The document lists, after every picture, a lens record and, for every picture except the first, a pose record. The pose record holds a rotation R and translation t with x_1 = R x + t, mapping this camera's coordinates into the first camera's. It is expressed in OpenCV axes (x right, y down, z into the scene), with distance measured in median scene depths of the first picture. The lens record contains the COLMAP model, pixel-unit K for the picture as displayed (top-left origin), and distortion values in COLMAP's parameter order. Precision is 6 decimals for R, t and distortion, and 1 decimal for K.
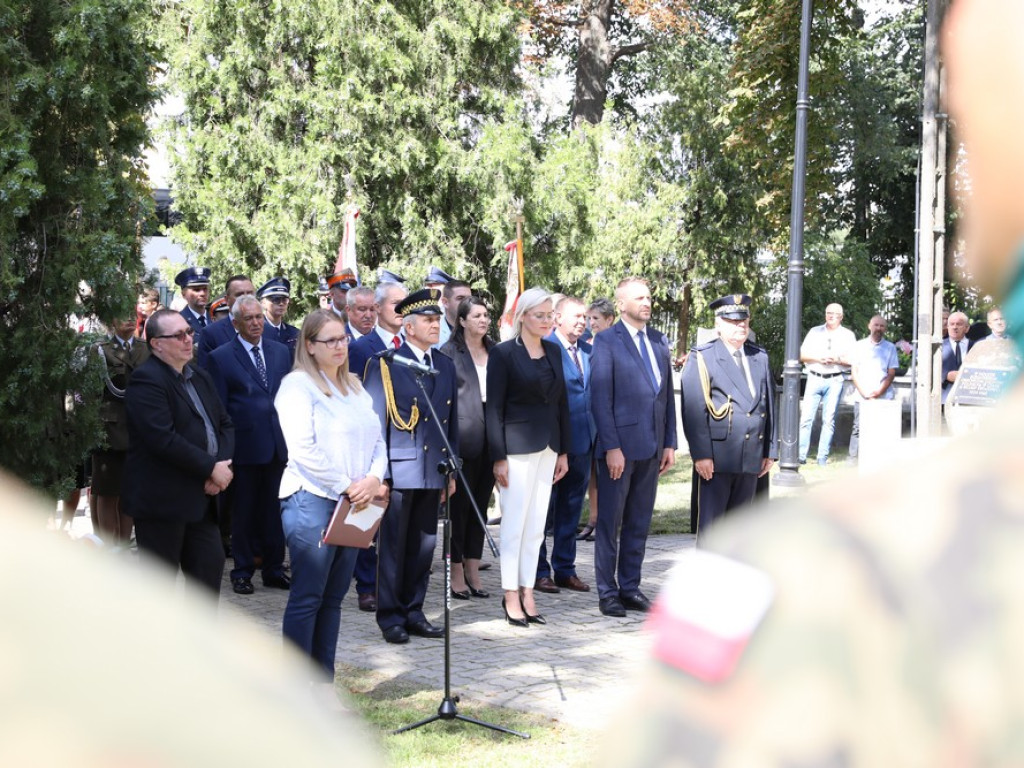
lens RADIAL K [[2128.6, 0, 512.0], [0, 2128.6, 384.0], [0, 0, 1]] dist [0.191153, 0.332578]
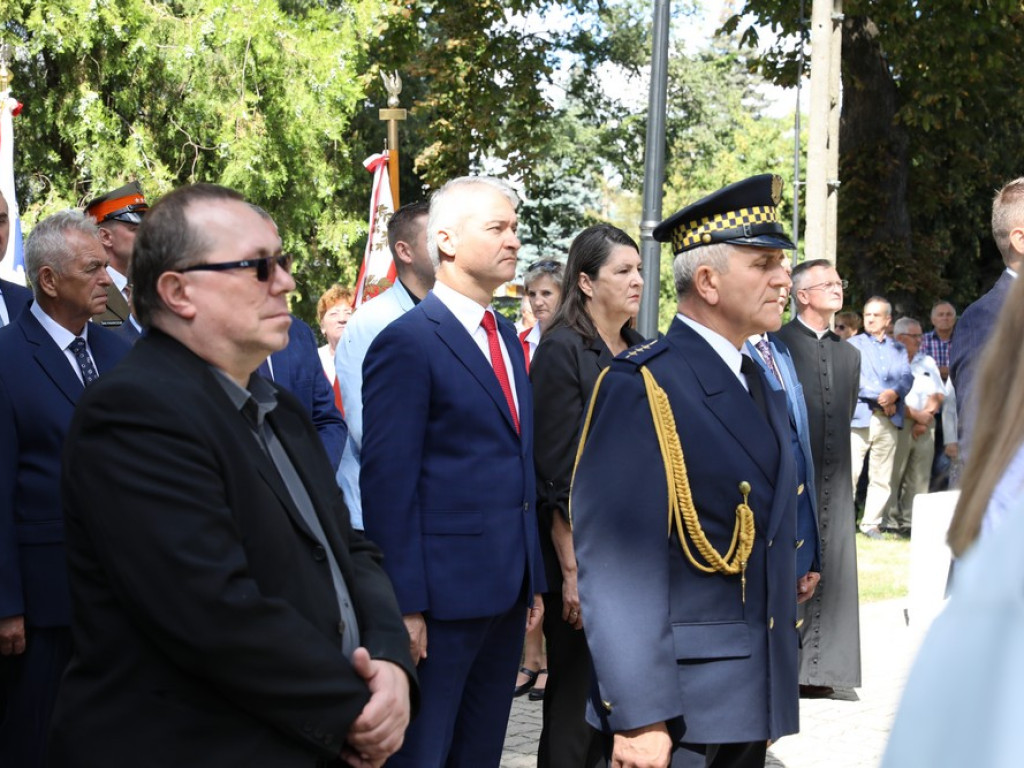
lens RADIAL K [[2128.6, 0, 512.0], [0, 2128.6, 384.0], [0, 0, 1]] dist [0.191153, 0.332578]
pose [[0.957071, -0.002223, 0.289845, -0.110281], [0.003177, 0.999991, -0.002821, -0.005235], [-0.289836, 0.003621, 0.957070, 0.403747]]
